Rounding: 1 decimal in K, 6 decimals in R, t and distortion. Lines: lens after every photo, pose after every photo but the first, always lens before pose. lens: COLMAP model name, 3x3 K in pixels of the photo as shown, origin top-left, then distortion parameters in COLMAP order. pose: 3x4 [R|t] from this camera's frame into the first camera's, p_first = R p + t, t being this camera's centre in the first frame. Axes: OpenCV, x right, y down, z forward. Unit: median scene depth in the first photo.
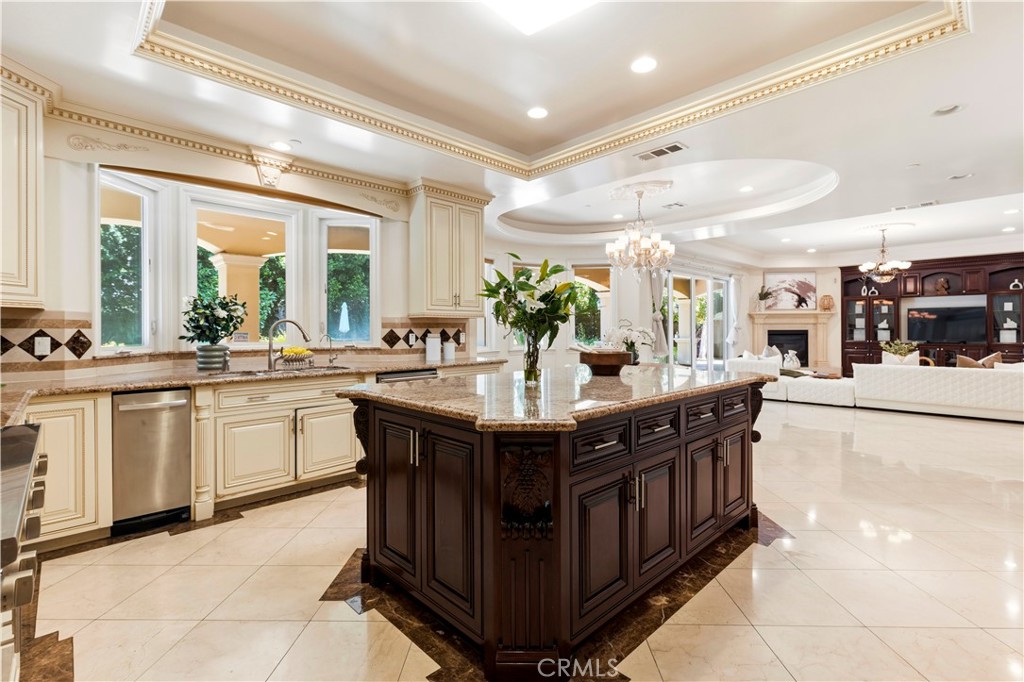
lens RADIAL K [[466.9, 0, 514.6], [0, 466.9, 333.2], [0, 0, 1]] dist [0.001579, -0.001478]
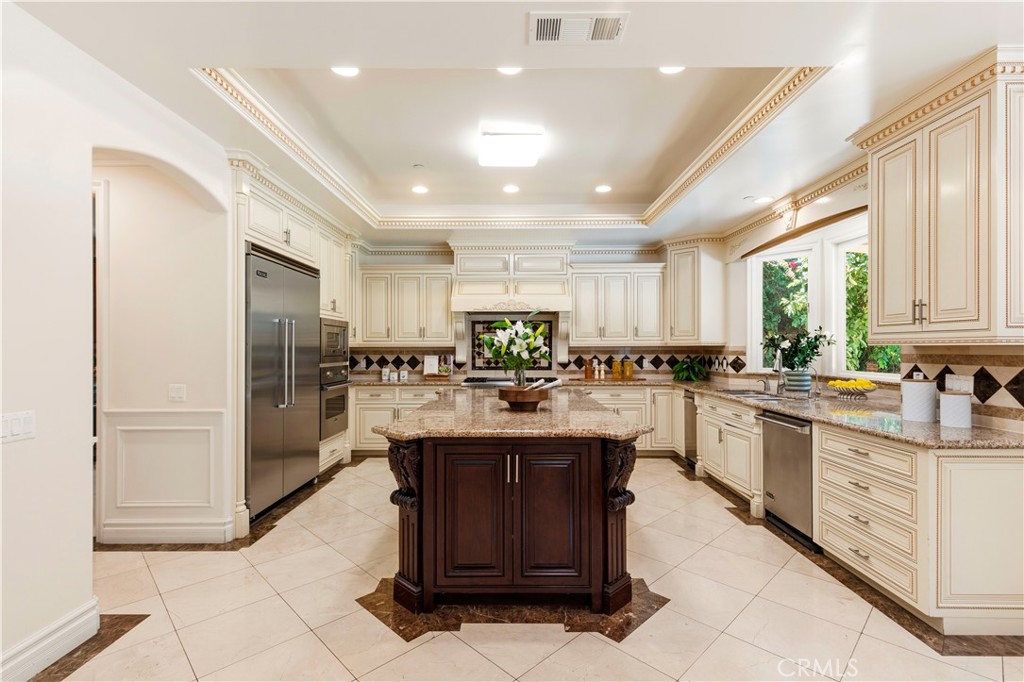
lens RADIAL K [[466.9, 0, 508.2], [0, 466.9, 348.2], [0, 0, 1]] dist [0.001579, -0.001478]
pose [[-0.711380, 0.008351, -0.702758, 0.922983], [0.000777, 0.999938, 0.011096, -0.059109], [0.702807, 0.007348, -0.711342, 1.676543]]
